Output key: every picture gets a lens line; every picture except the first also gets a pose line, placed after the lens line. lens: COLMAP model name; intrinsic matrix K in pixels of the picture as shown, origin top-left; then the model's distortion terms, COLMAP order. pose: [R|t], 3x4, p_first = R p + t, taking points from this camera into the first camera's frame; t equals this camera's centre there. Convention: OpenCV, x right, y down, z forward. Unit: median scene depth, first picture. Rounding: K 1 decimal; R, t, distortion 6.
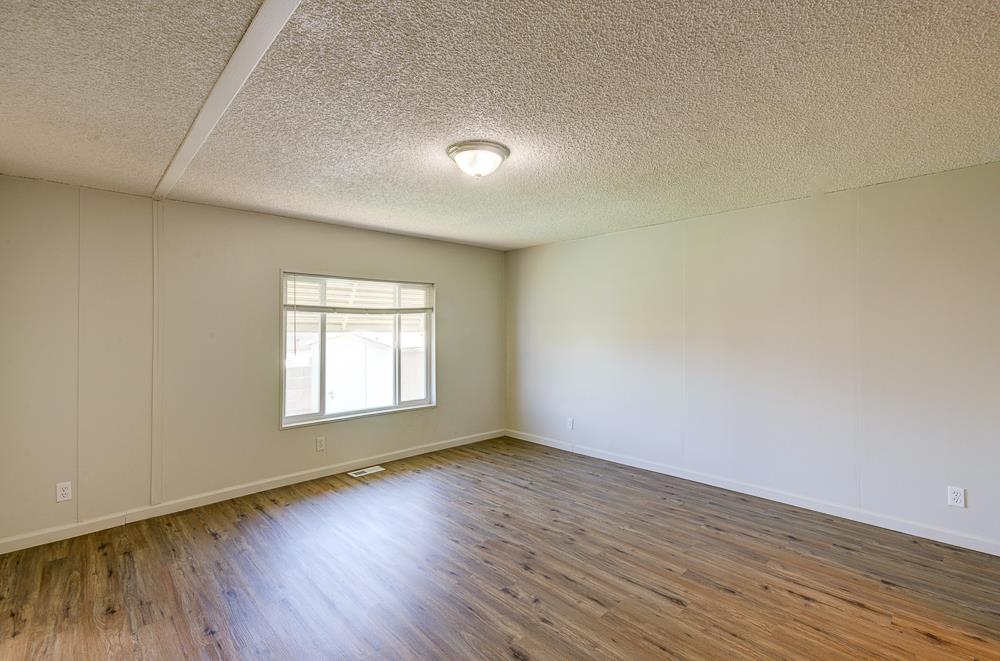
lens RADIAL K [[435.7, 0, 504.6], [0, 435.7, 326.8], [0, 0, 1]] dist [0.001340, 0.000182]
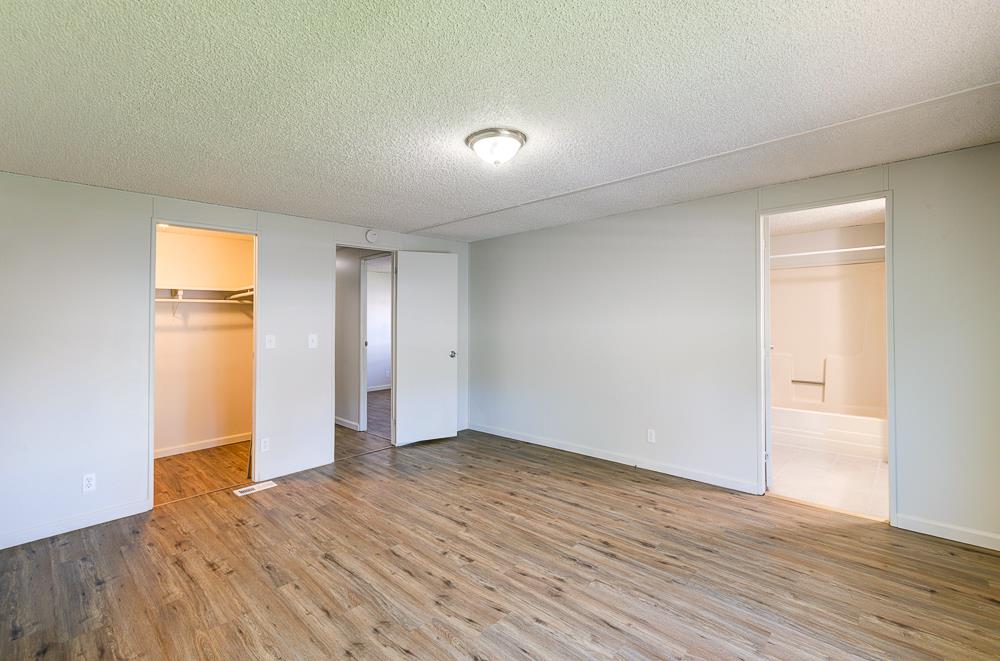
lens RADIAL K [[435.7, 0, 504.6], [0, 435.7, 326.8], [0, 0, 1]] dist [0.001340, 0.000182]
pose [[-0.996541, 0.023816, -0.079622, -0.007205], [0.022869, 0.999657, 0.012791, -0.008189], [0.079900, 0.010925, -0.996743, 1.431022]]
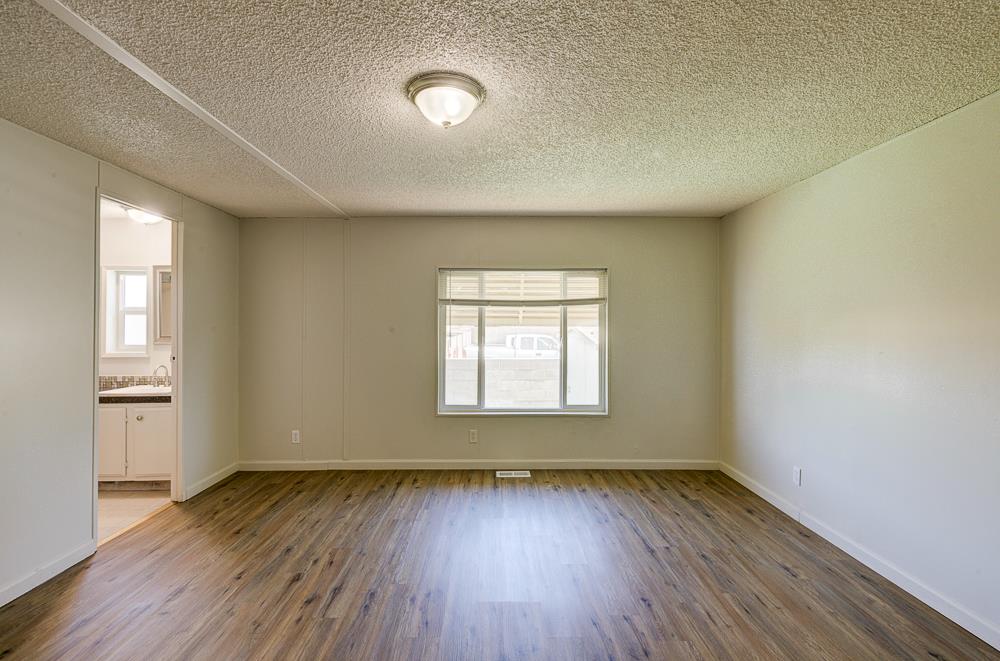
lens RADIAL K [[442.2, 0, 499.4], [0, 442.2, 321.8], [0, 0, 1]] dist [-0.002558, 0.000130]
pose [[0.735037, 0.004260, -0.678013, 0.386750], [-0.003102, 0.999991, 0.002920, 0.001036], [0.678019, -0.000043, 0.735044, 0.353189]]
